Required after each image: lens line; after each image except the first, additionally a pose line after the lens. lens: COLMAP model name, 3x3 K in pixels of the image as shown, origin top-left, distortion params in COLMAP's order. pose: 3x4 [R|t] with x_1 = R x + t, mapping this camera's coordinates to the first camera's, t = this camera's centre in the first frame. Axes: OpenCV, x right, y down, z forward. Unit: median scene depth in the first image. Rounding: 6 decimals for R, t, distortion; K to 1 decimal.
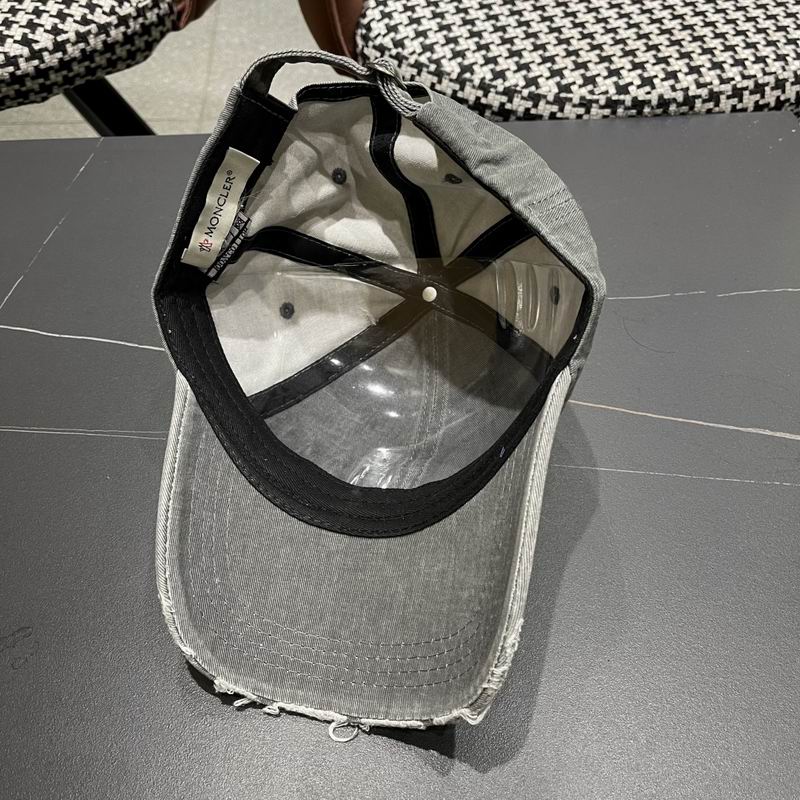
lens RADIAL K [[831.8, 0, 404.6], [0, 831.8, 407.3], [0, 0, 1]] dist [0.015264, 0.000000]
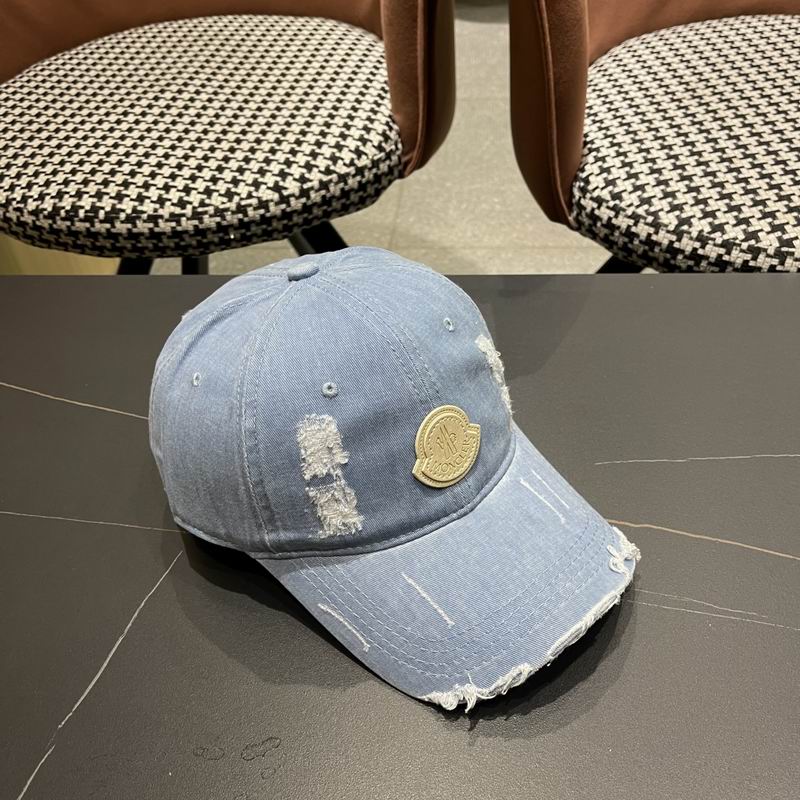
lens RADIAL K [[831.8, 0, 407.3], [0, 831.8, 412.1], [0, 0, 1]] dist [0.015264, 0.000000]
pose [[0.985712, 0.061317, -0.156879, -0.086927], [-0.081107, 0.989083, -0.123031, -0.015917], [0.147623, 0.133997, 0.979925, -0.034275]]
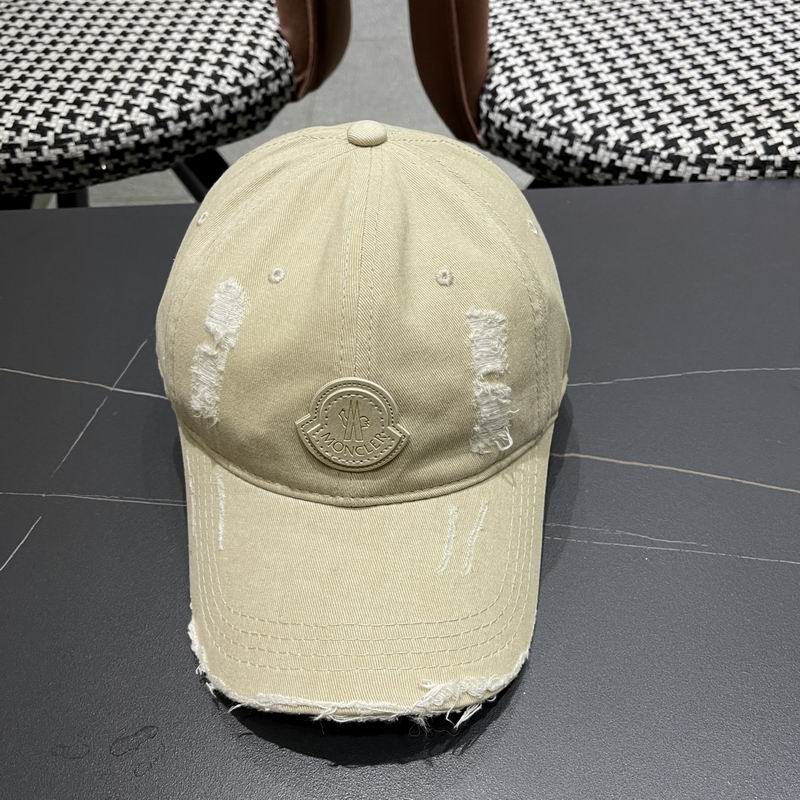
lens RADIAL K [[831.8, 0, 405.6], [0, 831.8, 402.5], [0, 0, 1]] dist [0.015264, 0.000000]
pose [[0.997084, 0.013934, -0.075029, -0.070919], [-0.021088, 0.995214, -0.095420, -0.000397], [0.073340, 0.096724, 0.992605, 0.063357]]
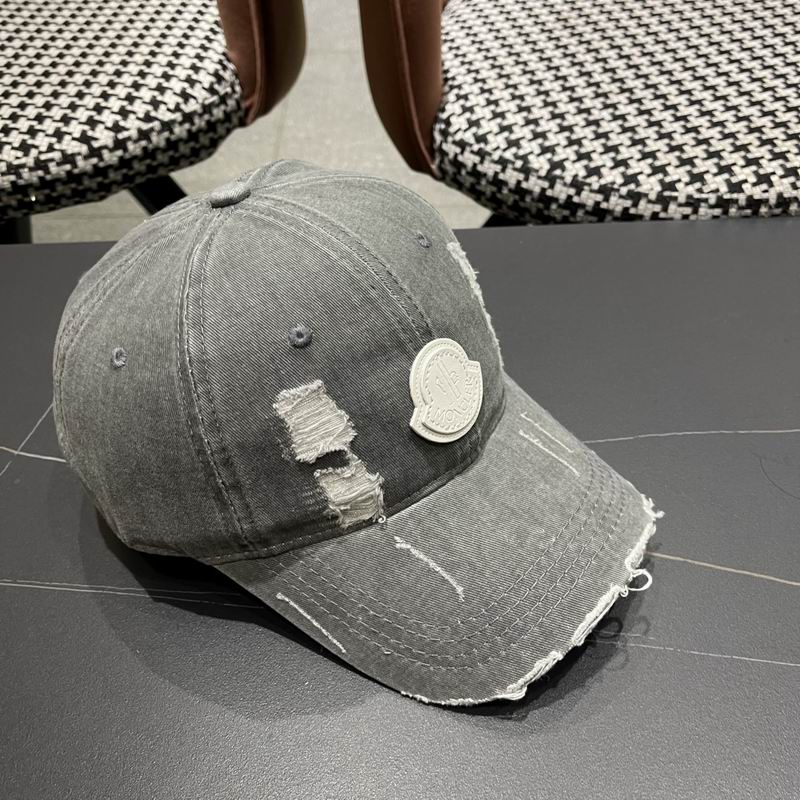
lens RADIAL K [[831.8, 0, 408.7], [0, 831.8, 402.6], [0, 0, 1]] dist [0.015264, 0.000000]
pose [[0.998230, 0.013218, -0.057991, -0.029966], [-0.019017, 0.994744, -0.100610, -0.054427], [0.056357, 0.101535, 0.993234, 0.115918]]
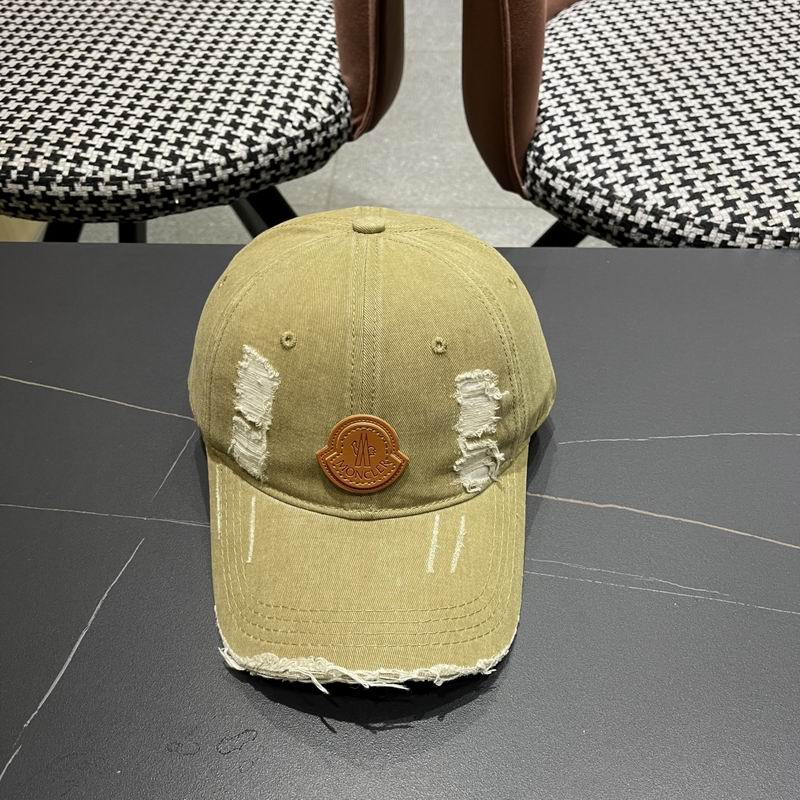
lens RADIAL K [[831.8, 0, 399.6], [0, 831.8, 406.8], [0, 0, 1]] dist [0.015264, 0.000000]
pose [[0.995141, 0.063631, -0.075130, -0.125959], [-0.069405, 0.994619, -0.076912, -0.041937], [0.069832, 0.081753, 0.994203, -0.031768]]
